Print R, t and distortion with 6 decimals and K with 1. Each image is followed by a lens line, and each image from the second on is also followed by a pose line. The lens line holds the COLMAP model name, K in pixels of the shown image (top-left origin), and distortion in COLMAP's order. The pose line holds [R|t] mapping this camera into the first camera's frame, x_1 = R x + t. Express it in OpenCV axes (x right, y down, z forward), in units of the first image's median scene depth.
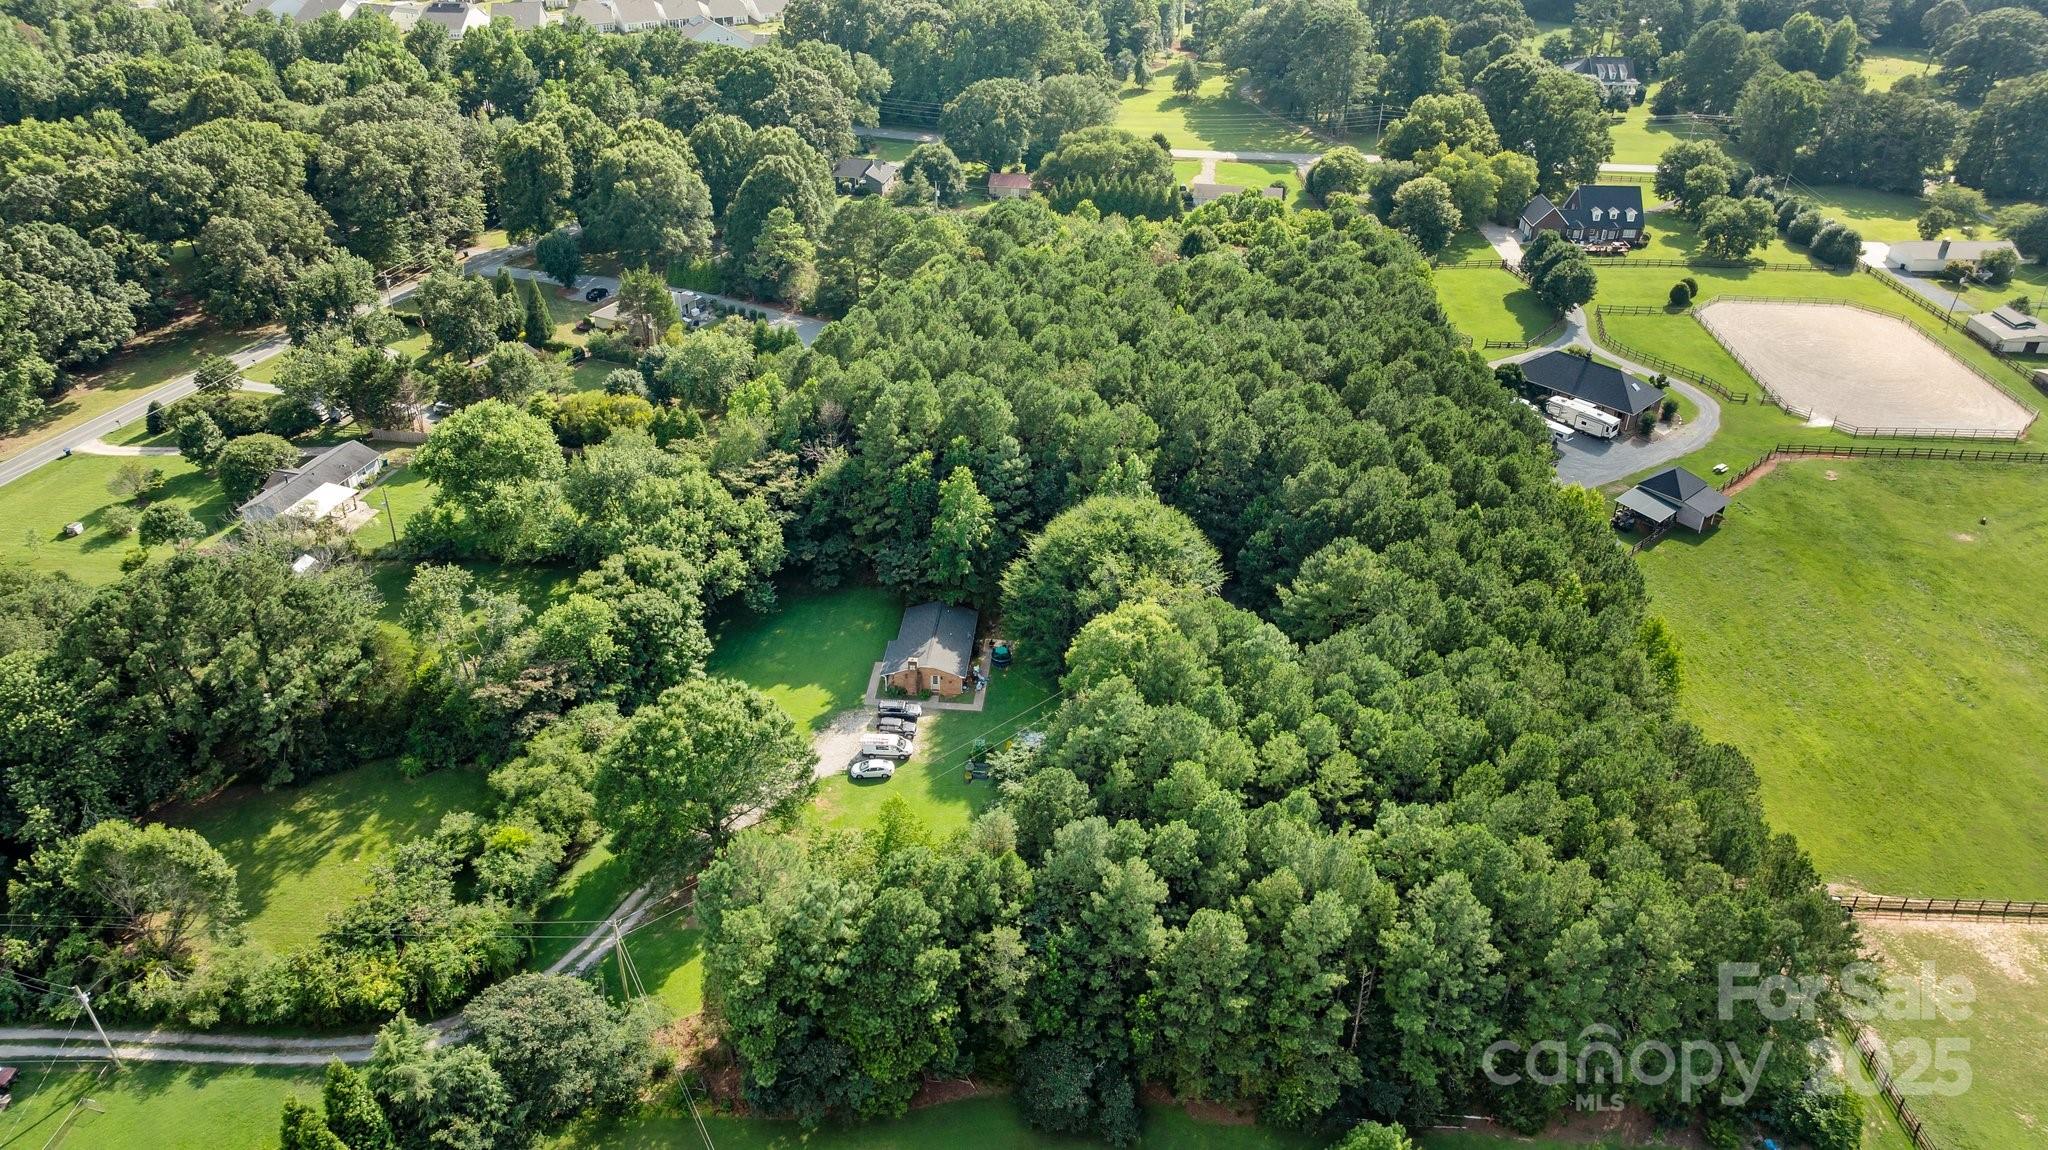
lens RADIAL K [[1513.4, 0, 1027.6], [0, 1513.4, 508.4], [0, 0, 1]] dist [-0.014032, 0.002801]
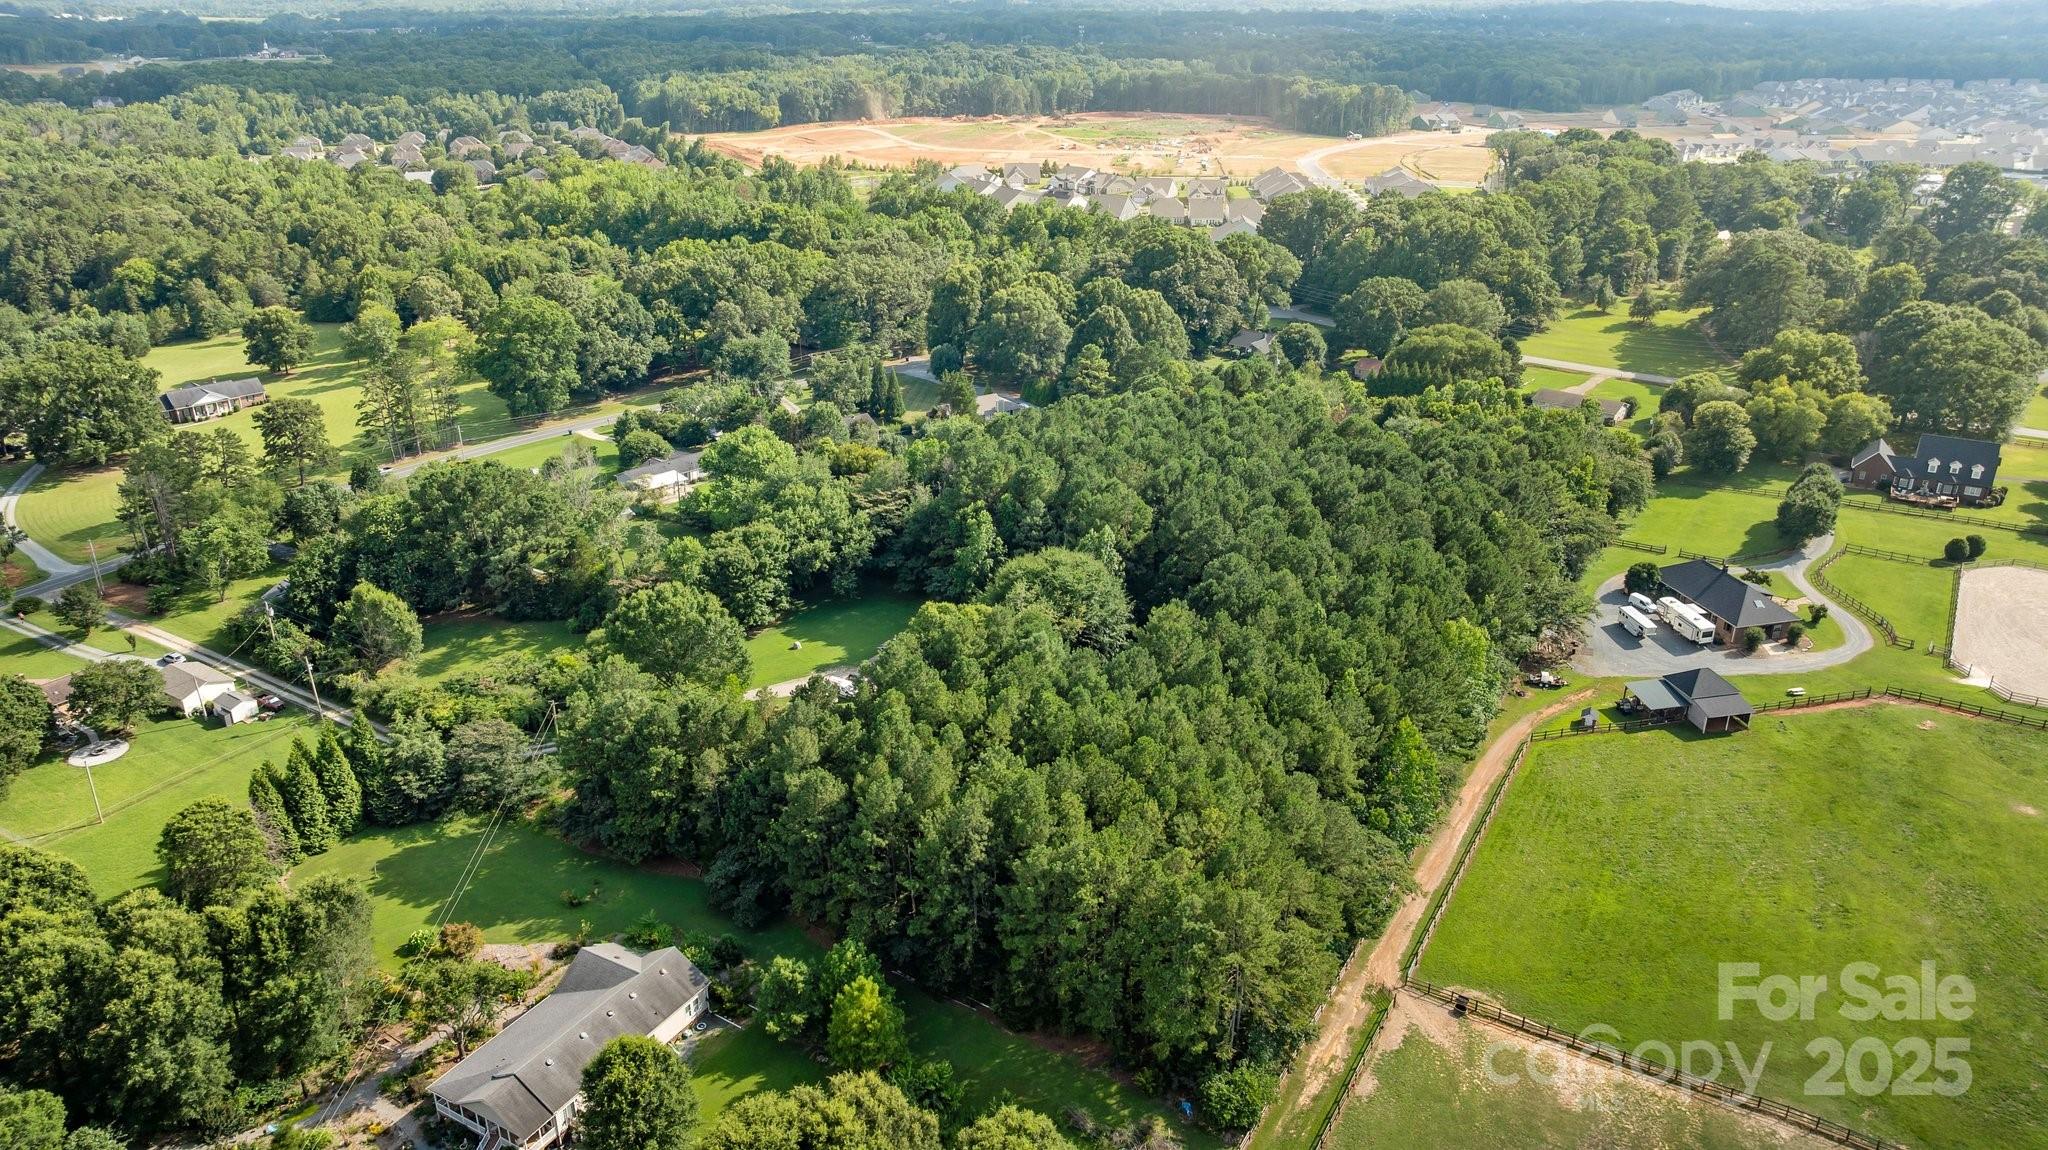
lens RADIAL K [[1513.4, 0, 1027.6], [0, 1513.4, 508.4], [0, 0, 1]] dist [-0.014032, 0.002801]
pose [[0.857602, 0.163374, -0.487677, 0.475730], [-0.233066, 0.968710, -0.085335, 0.055550], [0.458476, 0.186844, 0.868844, -0.084543]]
